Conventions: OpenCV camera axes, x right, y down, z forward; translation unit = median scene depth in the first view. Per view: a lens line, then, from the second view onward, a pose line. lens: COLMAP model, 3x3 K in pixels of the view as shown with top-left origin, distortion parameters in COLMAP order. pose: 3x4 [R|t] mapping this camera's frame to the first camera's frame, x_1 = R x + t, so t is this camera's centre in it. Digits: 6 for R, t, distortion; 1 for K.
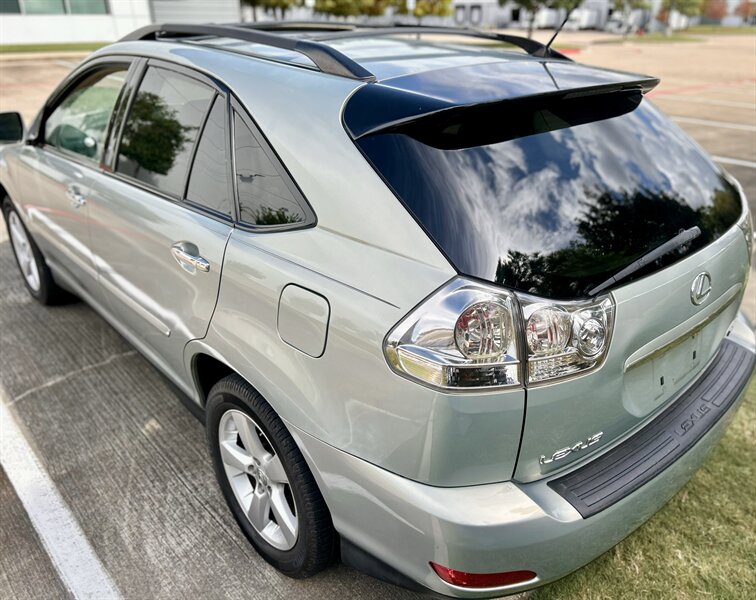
lens RADIAL K [[613.9, 0, 390.9], [0, 613.9, 266.3], [0, 0, 1]] dist [0.007710, -0.002956]
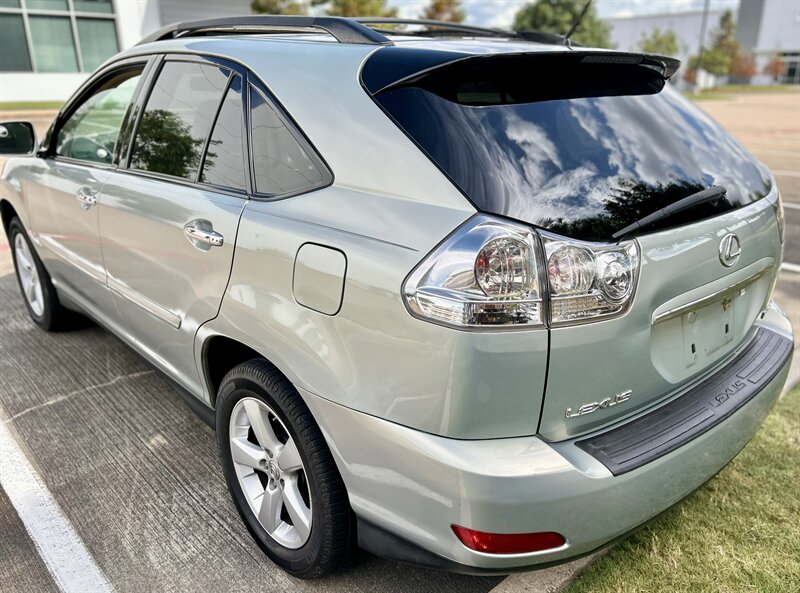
lens RADIAL K [[646.8, 0, 410.4], [0, 646.8, 283.7], [0, 0, 1]] dist [0.014574, -0.008490]
pose [[0.999992, -0.003255, -0.002422, 0.002480], [0.003049, 0.996748, -0.080524, 0.127890], [0.002676, 0.080516, 0.996750, -0.012171]]
